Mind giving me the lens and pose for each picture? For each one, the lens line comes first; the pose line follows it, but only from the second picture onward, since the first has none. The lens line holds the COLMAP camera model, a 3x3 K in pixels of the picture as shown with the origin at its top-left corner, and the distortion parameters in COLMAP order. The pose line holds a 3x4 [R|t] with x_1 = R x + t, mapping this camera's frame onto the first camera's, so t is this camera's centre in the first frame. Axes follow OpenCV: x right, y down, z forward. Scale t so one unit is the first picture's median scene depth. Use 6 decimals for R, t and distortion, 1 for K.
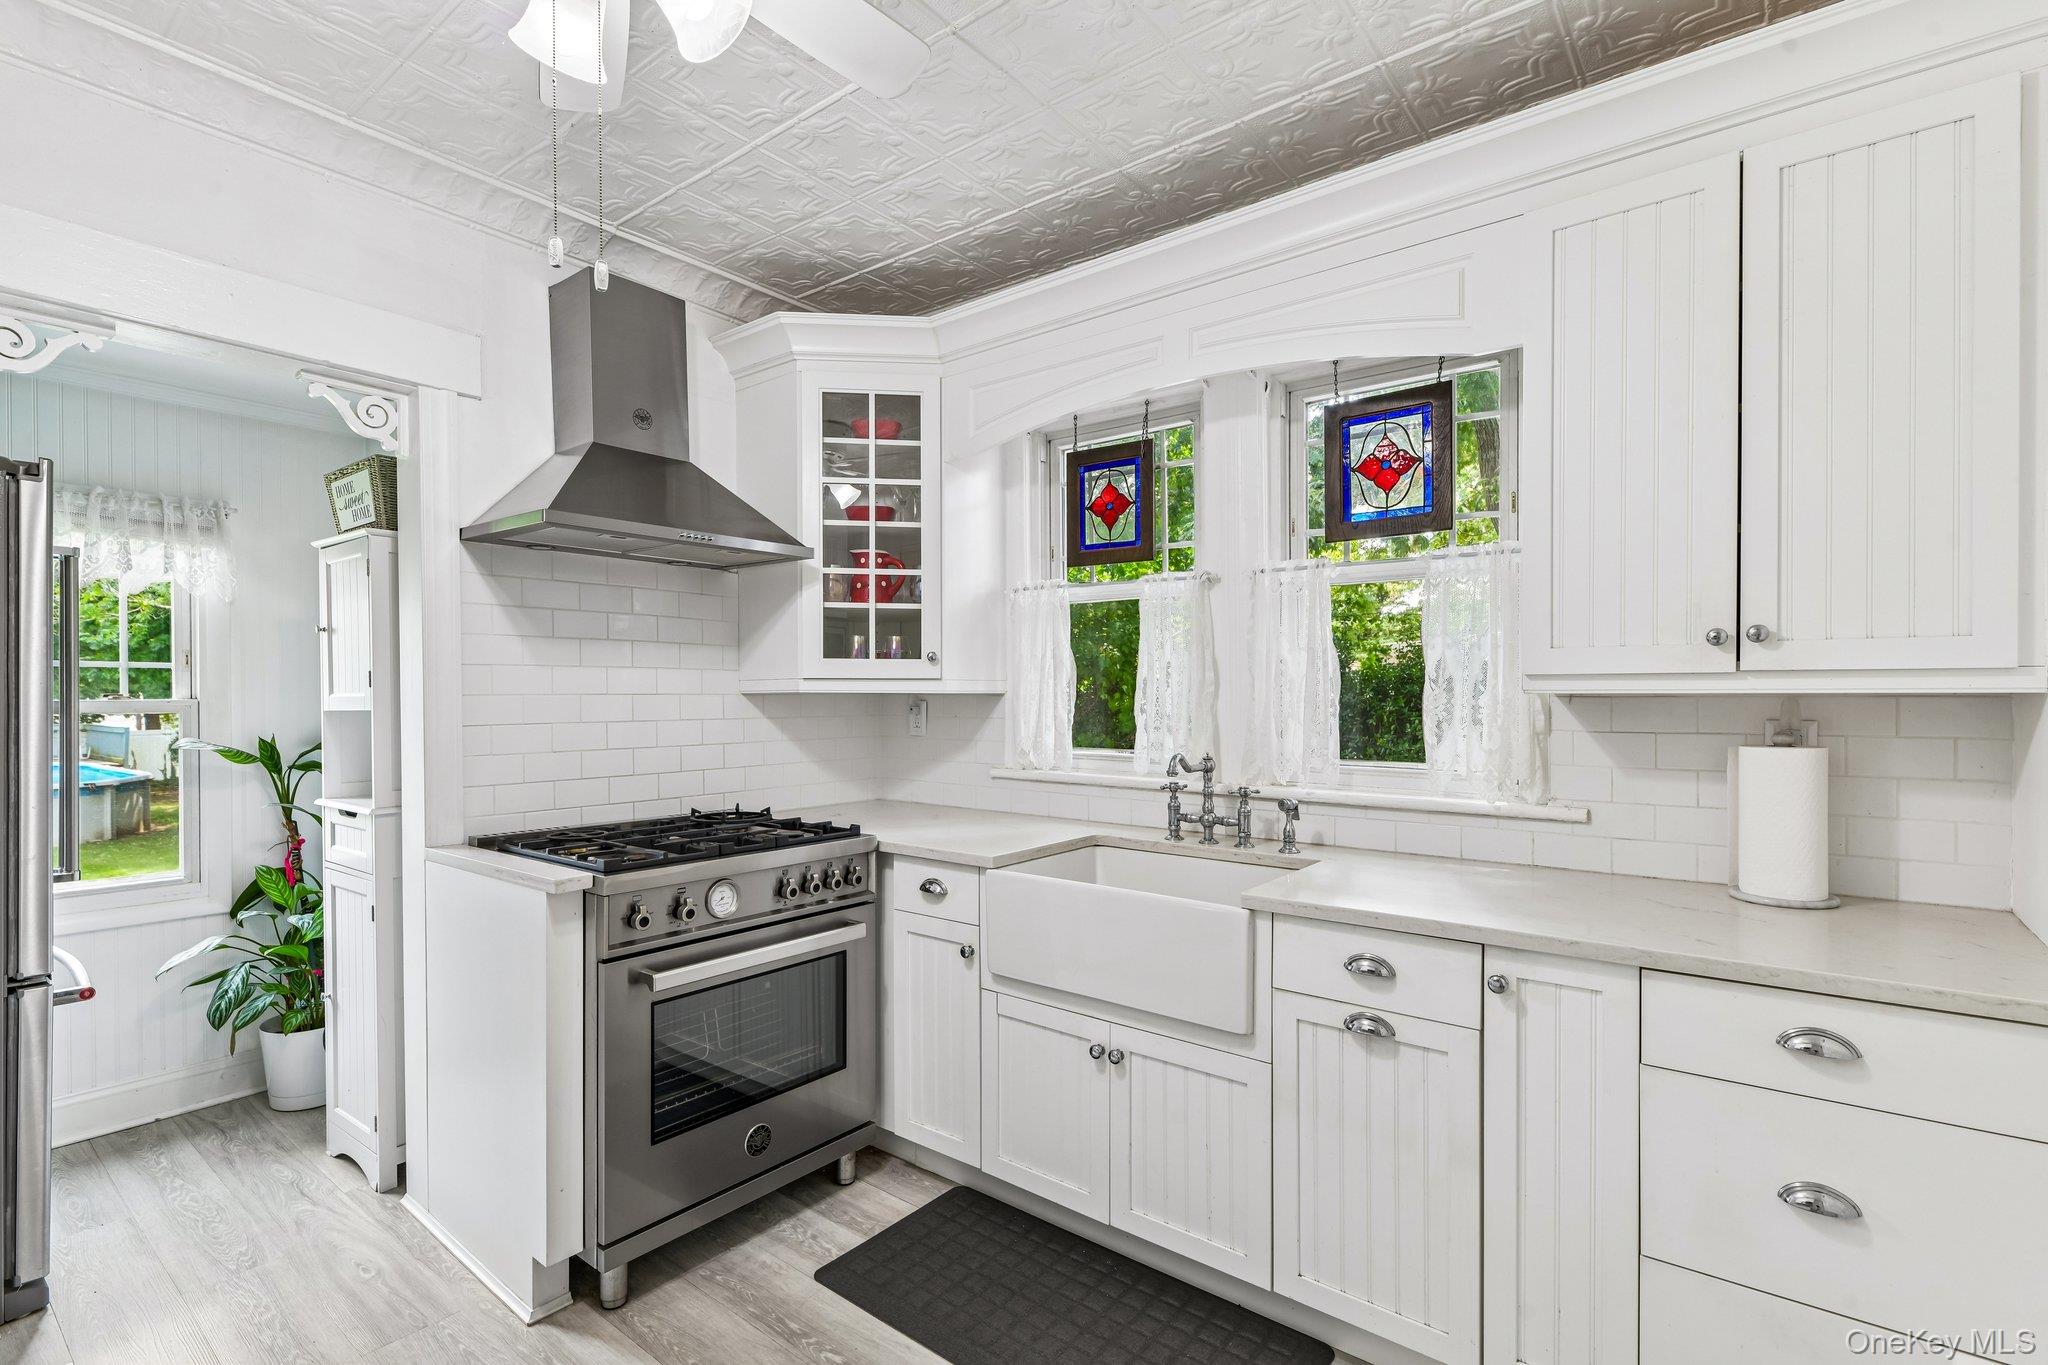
lens RADIAL K [[949.8, 0, 1020.6], [0, 949.8, 703.5], [0, 0, 1]] dist [0.004848, -0.000349]
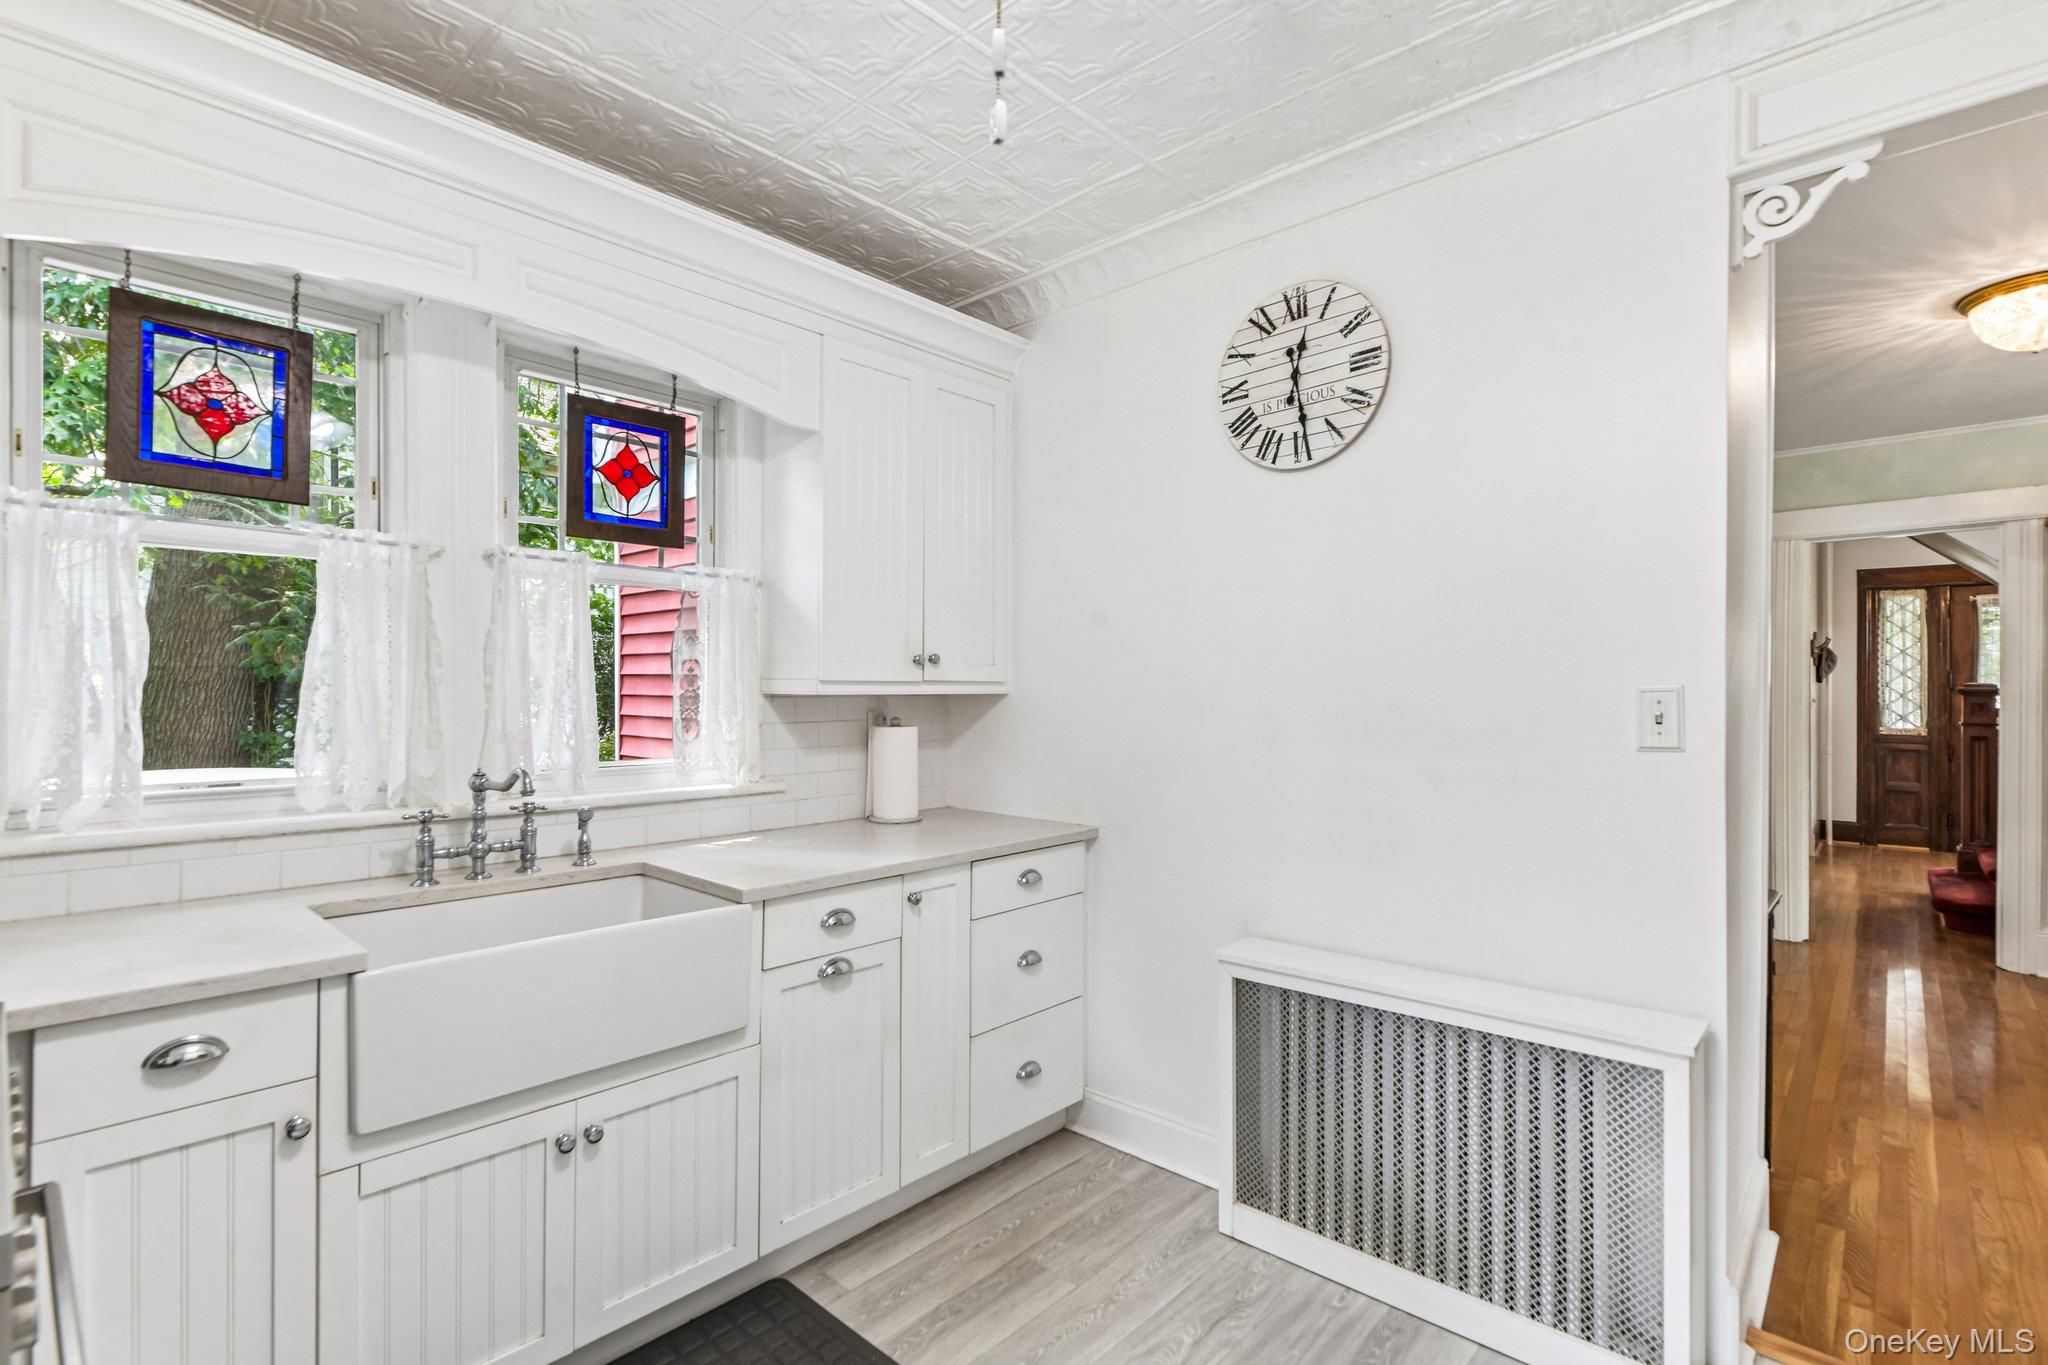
lens RADIAL K [[951.4, 0, 1025.0], [0, 951.4, 691.9], [0, 0, 1]] dist [-0.000969, -0.000271]
pose [[0.077722, 0.000997, 0.996975, -0.693044], [0.011170, 0.999936, -0.001871, -0.007588], [-0.996913, 0.011282, 0.077706, 0.554694]]
